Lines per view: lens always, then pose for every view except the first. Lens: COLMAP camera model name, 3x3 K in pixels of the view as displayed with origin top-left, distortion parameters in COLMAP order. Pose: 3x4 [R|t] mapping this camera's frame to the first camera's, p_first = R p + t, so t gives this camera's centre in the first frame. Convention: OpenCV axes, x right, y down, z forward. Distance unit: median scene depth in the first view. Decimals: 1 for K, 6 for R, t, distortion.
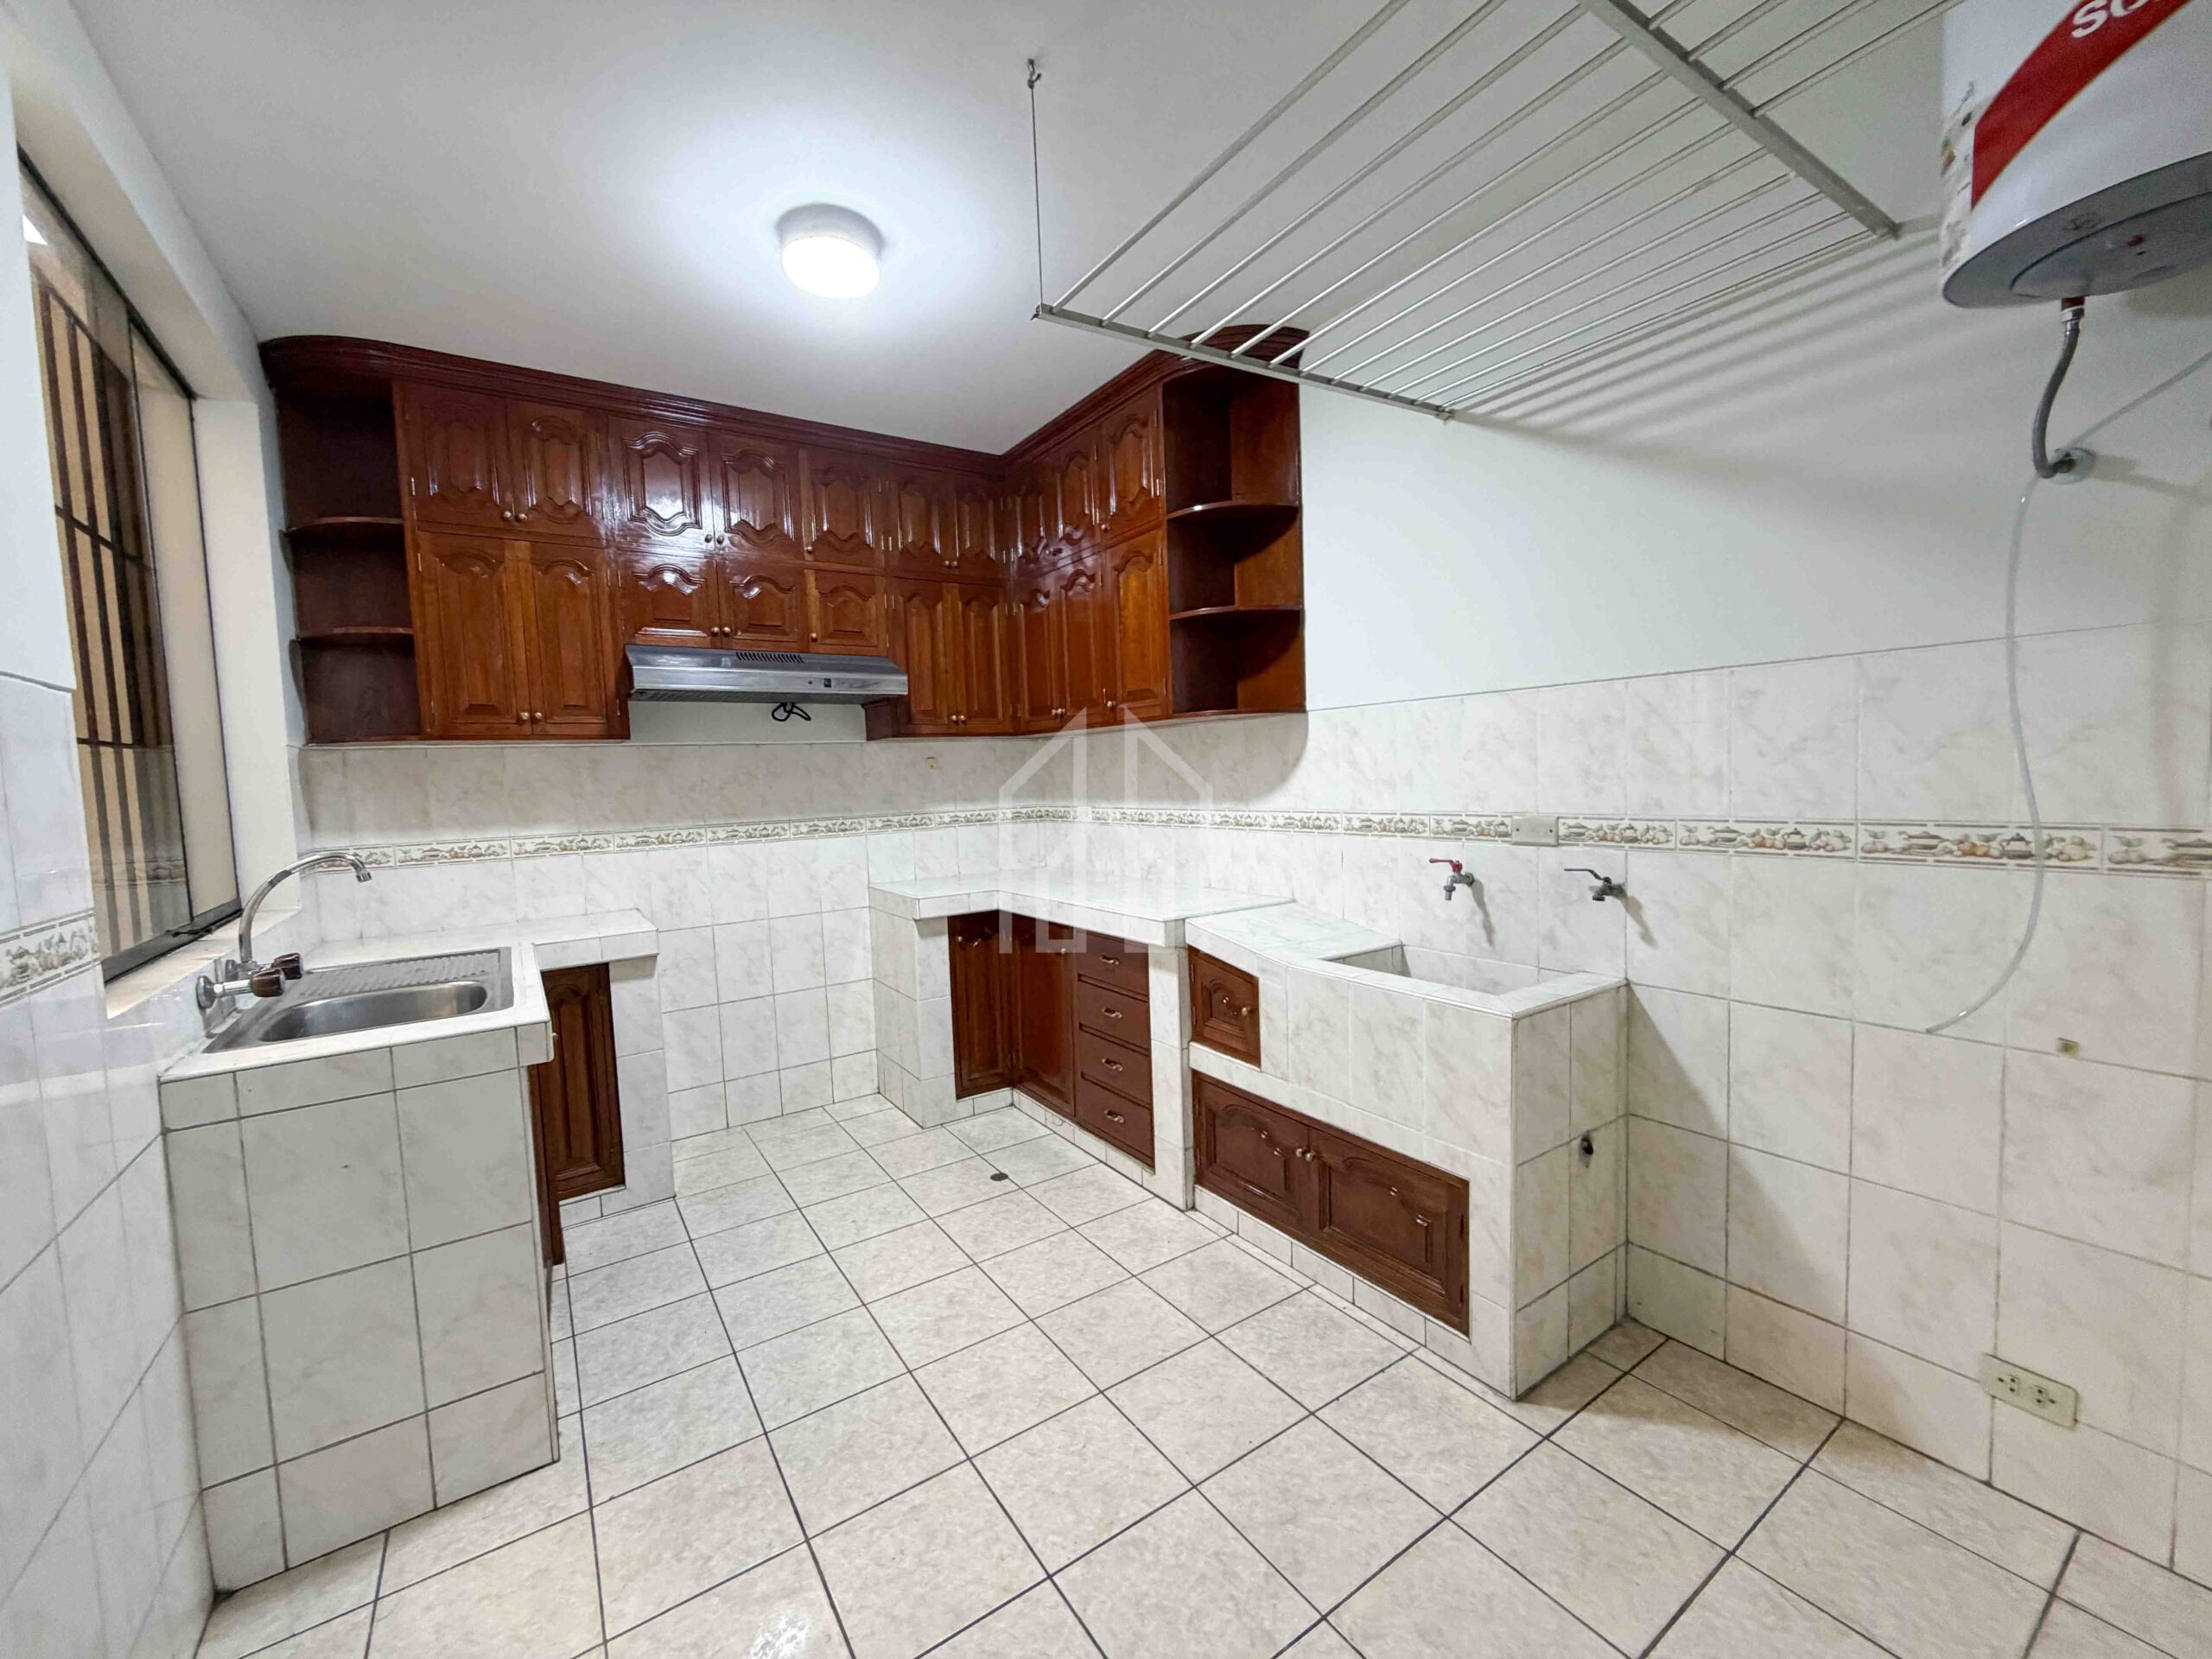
lens RADIAL K [[877.3, 0, 1099.6], [0, 877.3, 835.8], [0, 0, 1]] dist [-0.002144, 0.000125]
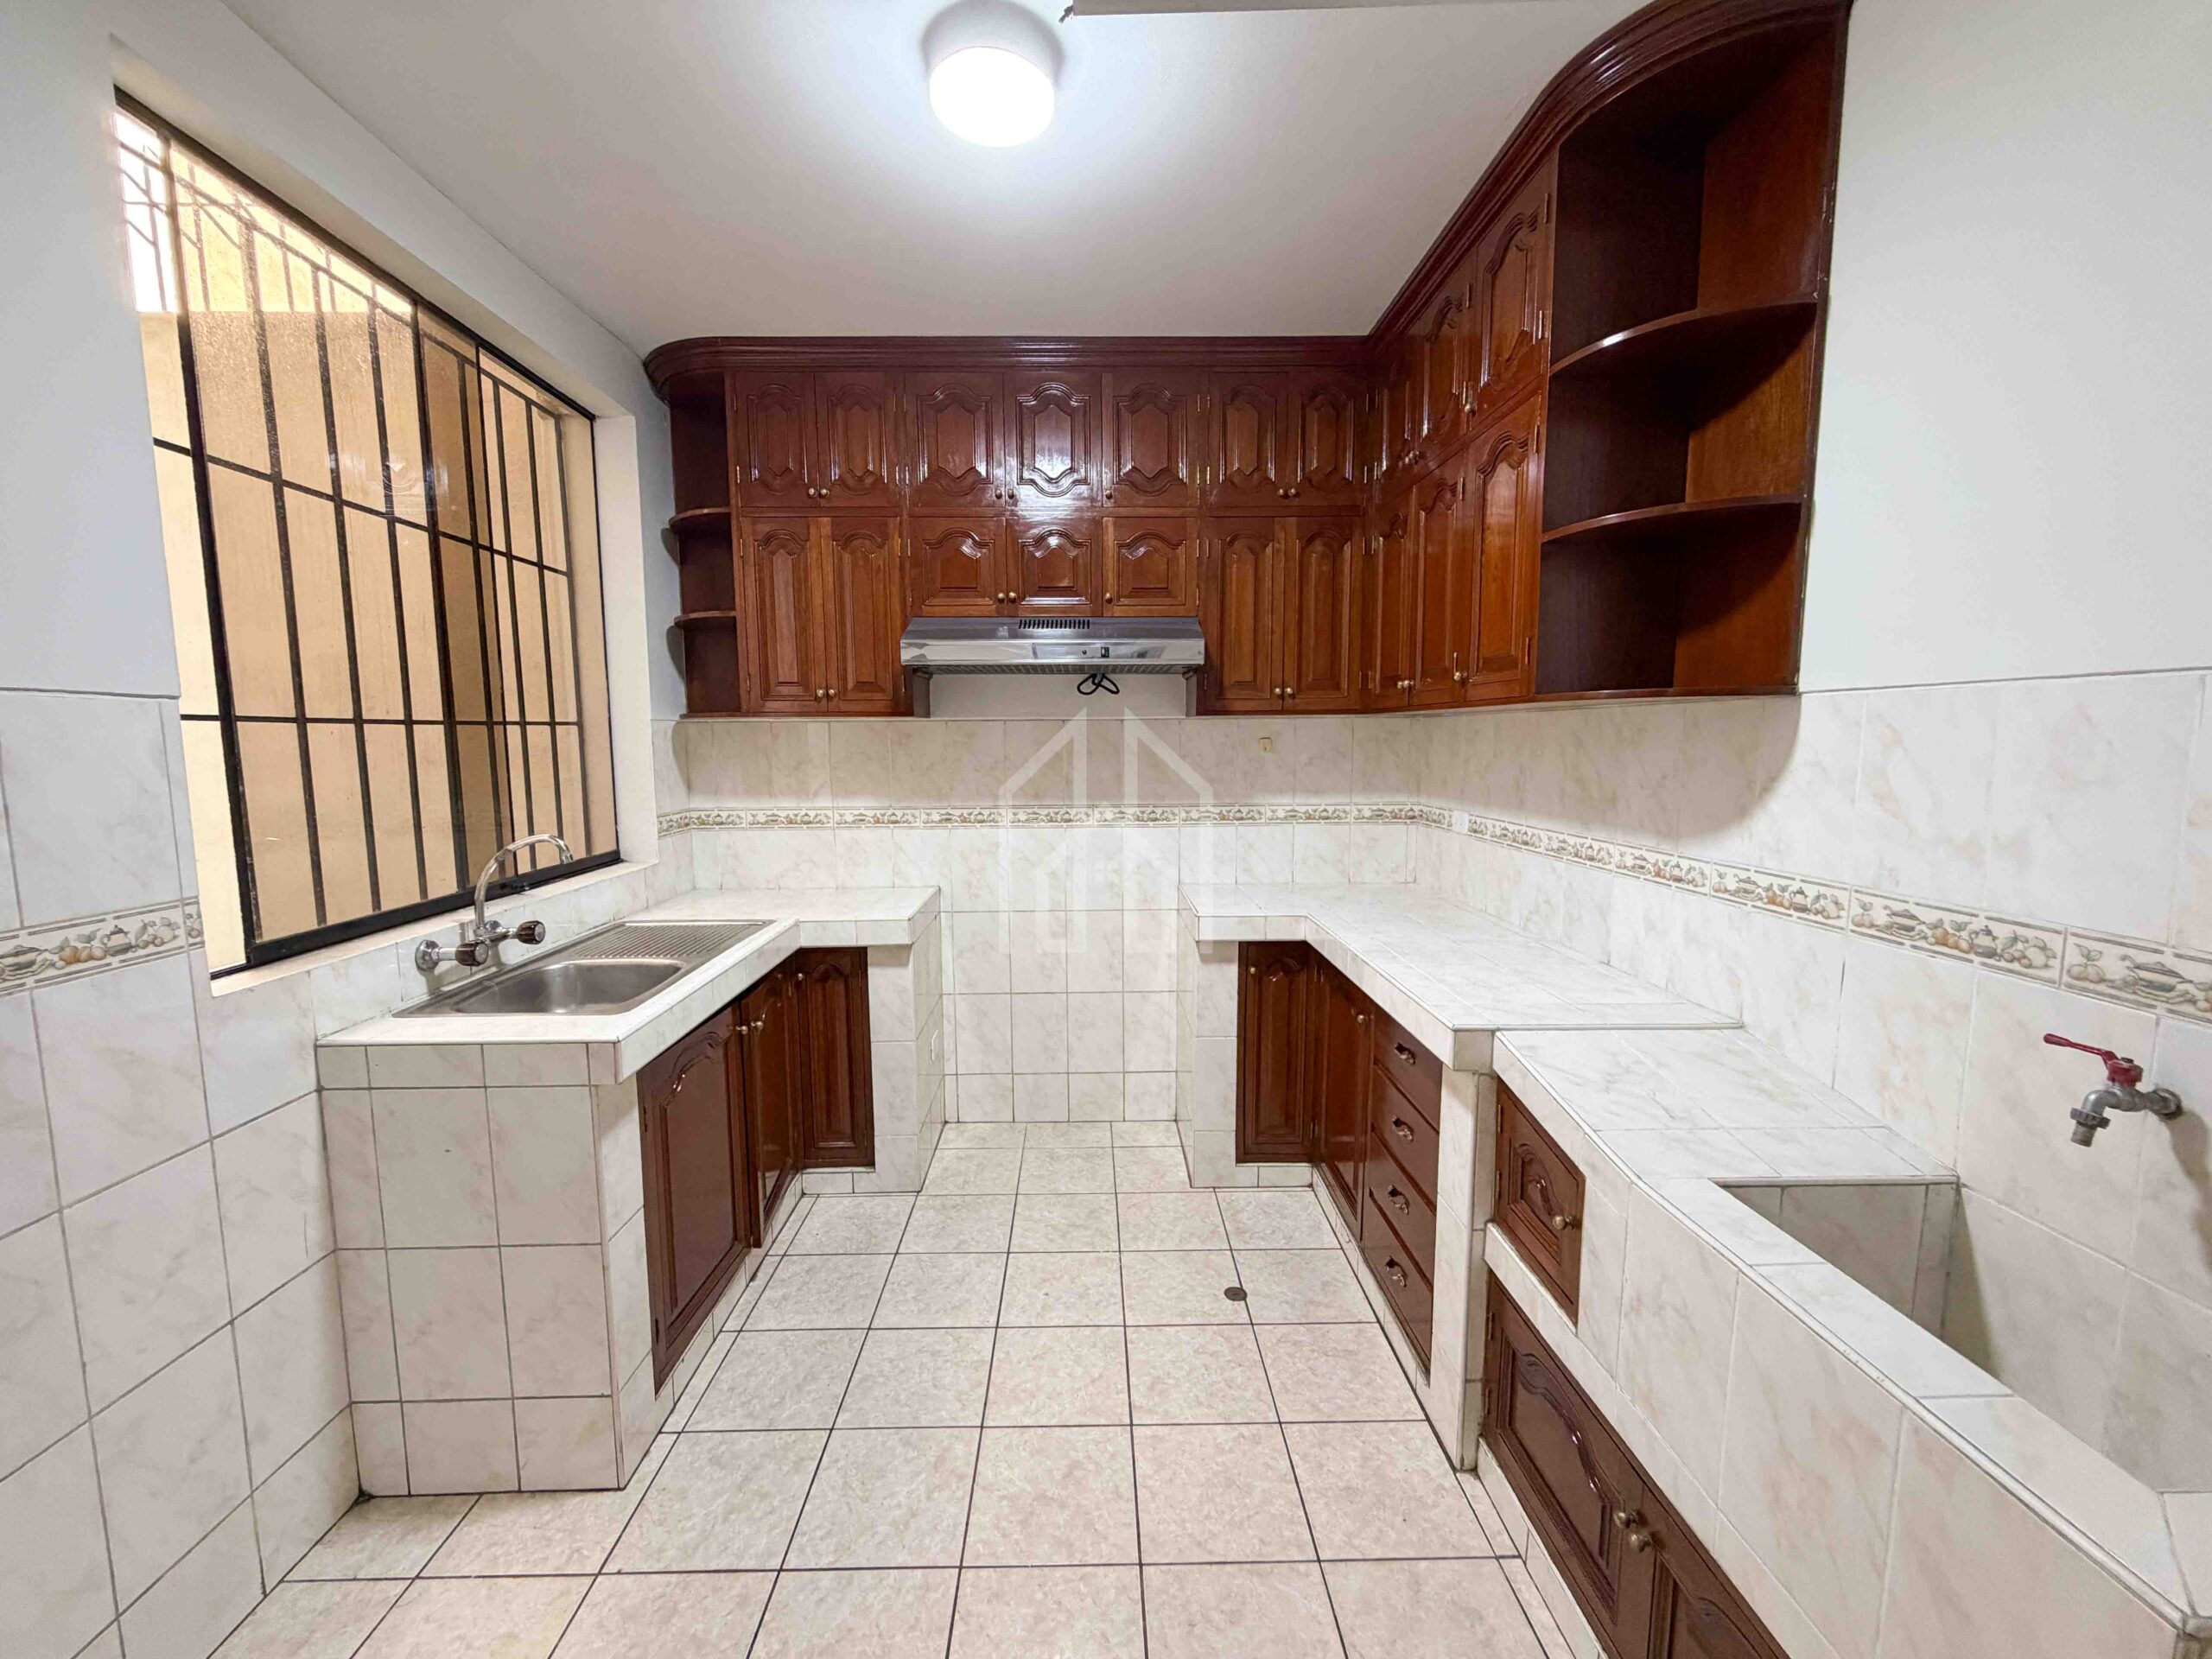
lens RADIAL K [[877.3, 0, 1098.5], [0, 877.3, 835.5], [0, 0, 1]] dist [-0.002144, 0.000125]
pose [[0.840894, 0.092328, -0.533266, 0.166502], [-0.064380, 0.995409, 0.070823, -0.063532], [0.537357, -0.025223, 0.842978, 0.305473]]
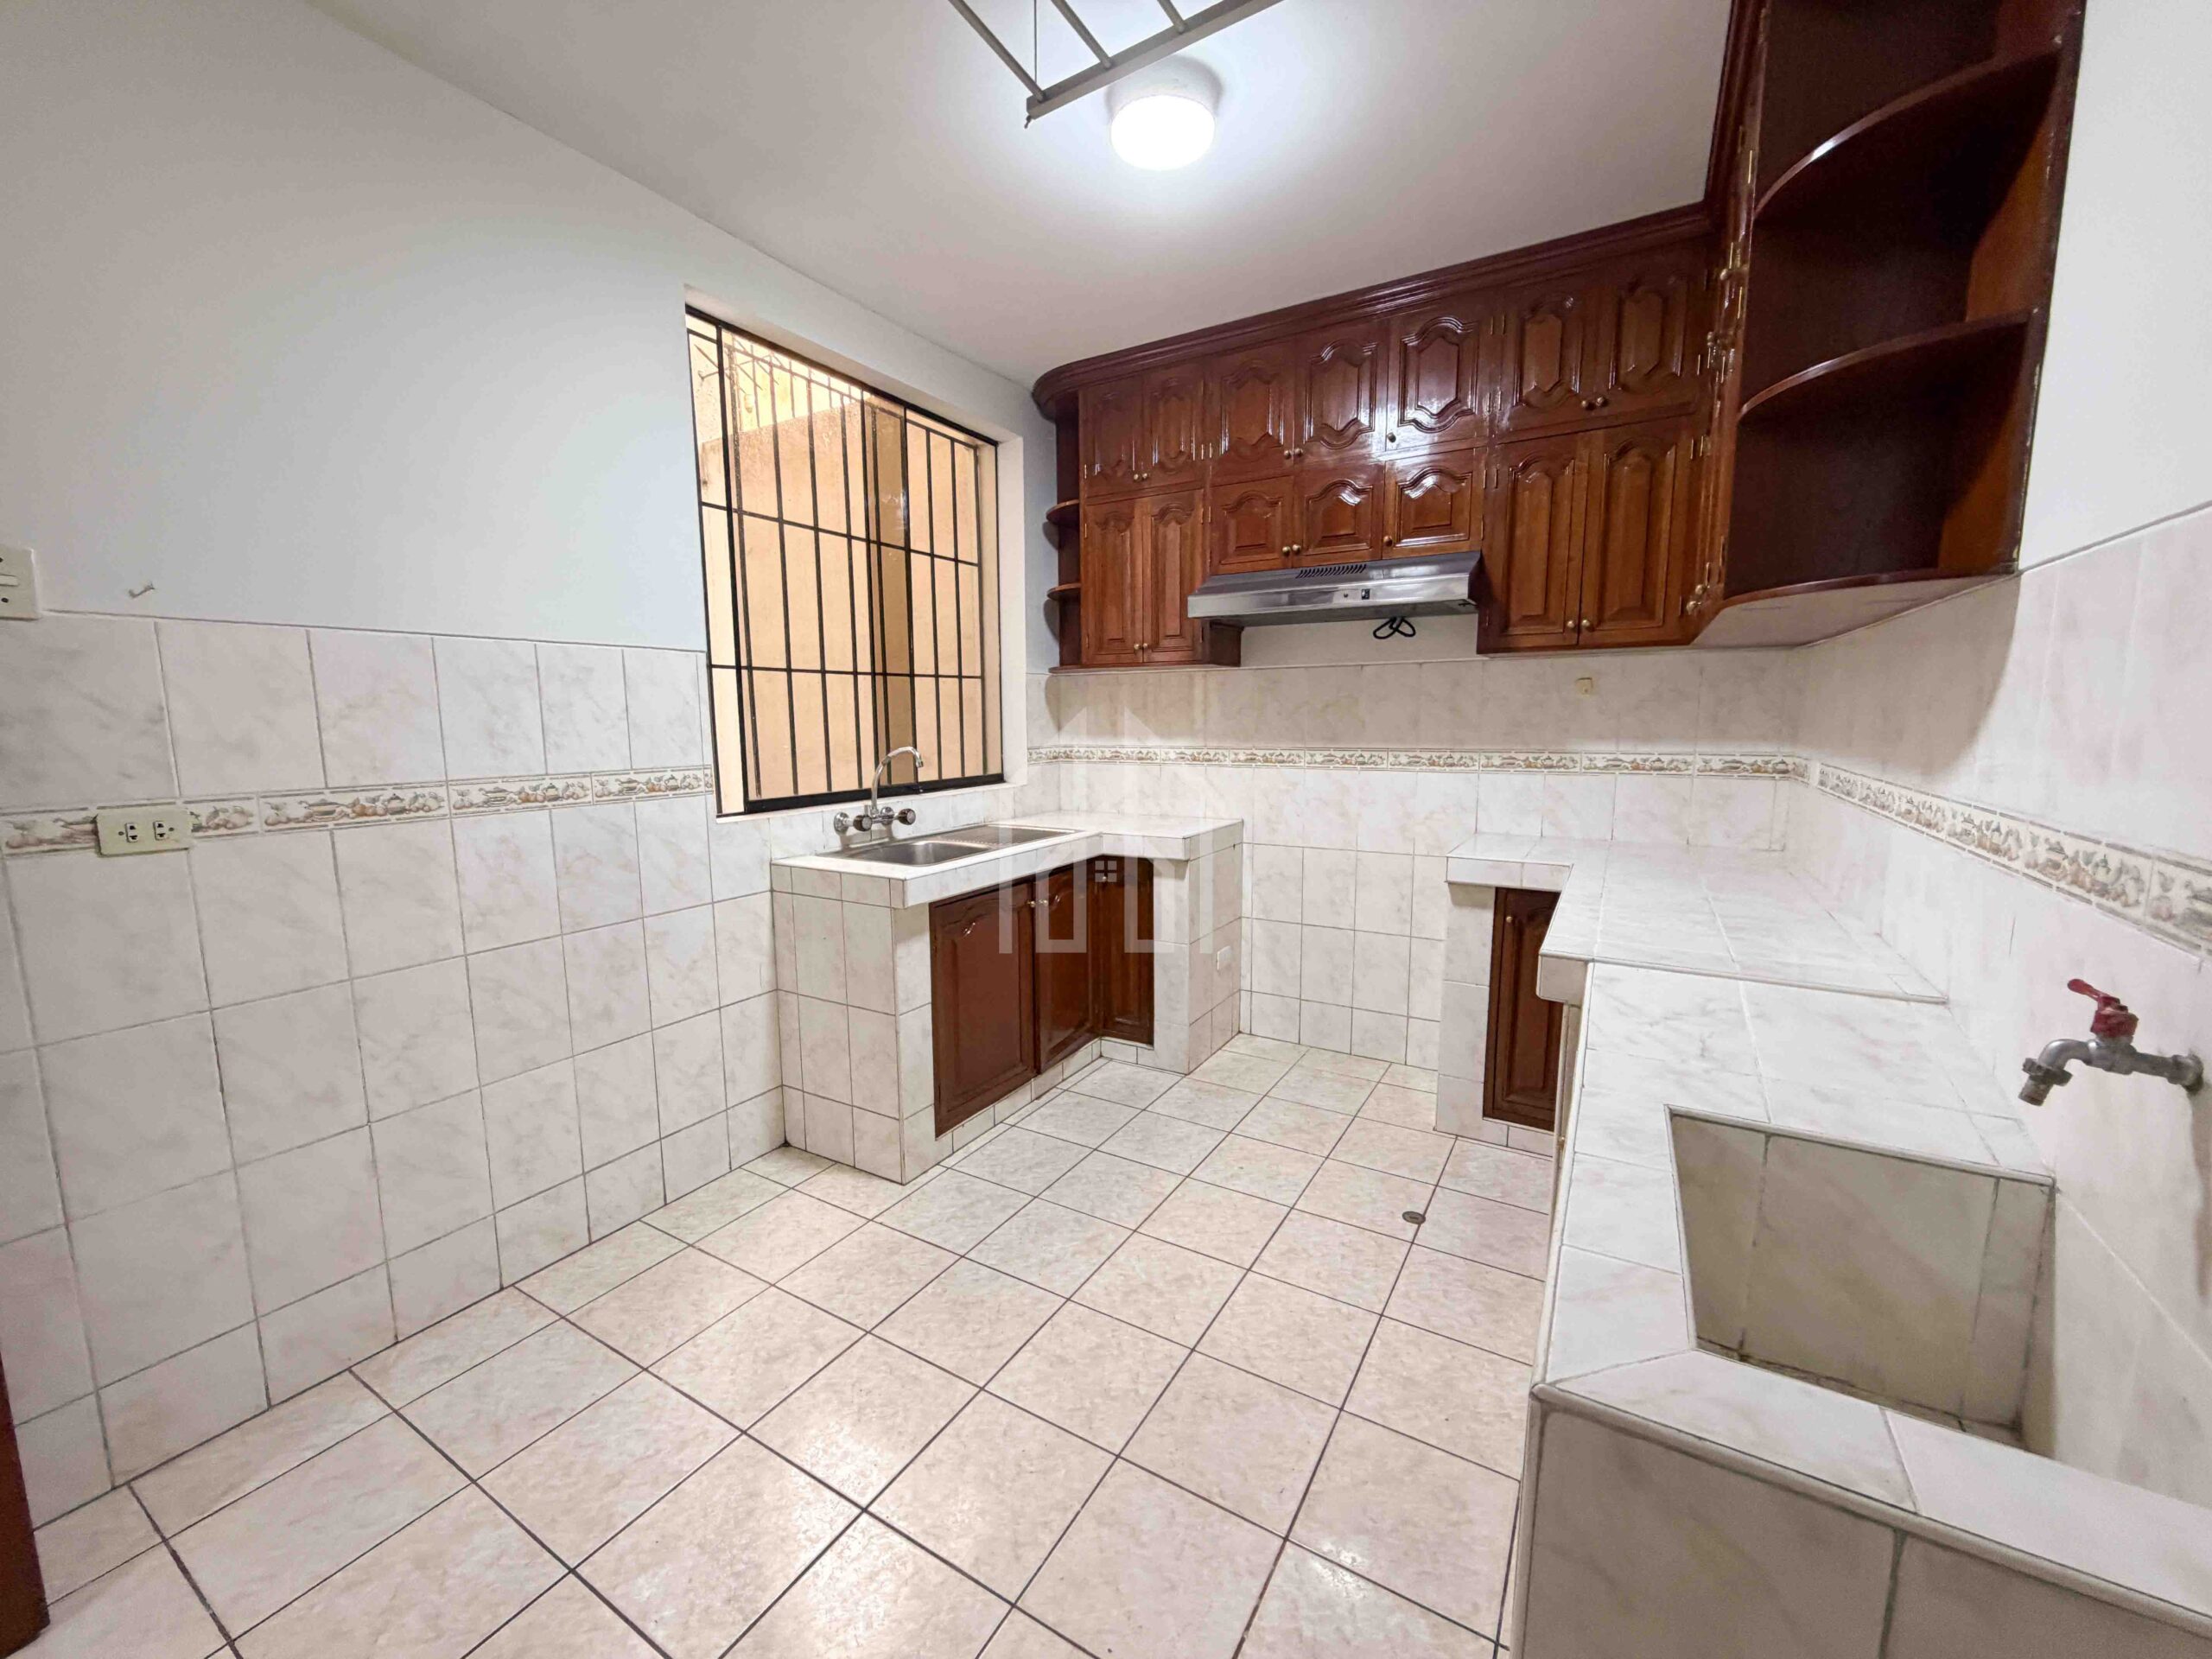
lens RADIAL K [[877.3, 0, 1095.7], [0, 877.3, 834.8], [0, 0, 1]] dist [-0.002144, 0.000125]
pose [[0.423636, 0.157048, -0.892114, 0.433804], [-0.072731, 0.987574, 0.139315, -0.043083], [0.902908, 0.005866, 0.429794, 0.416507]]
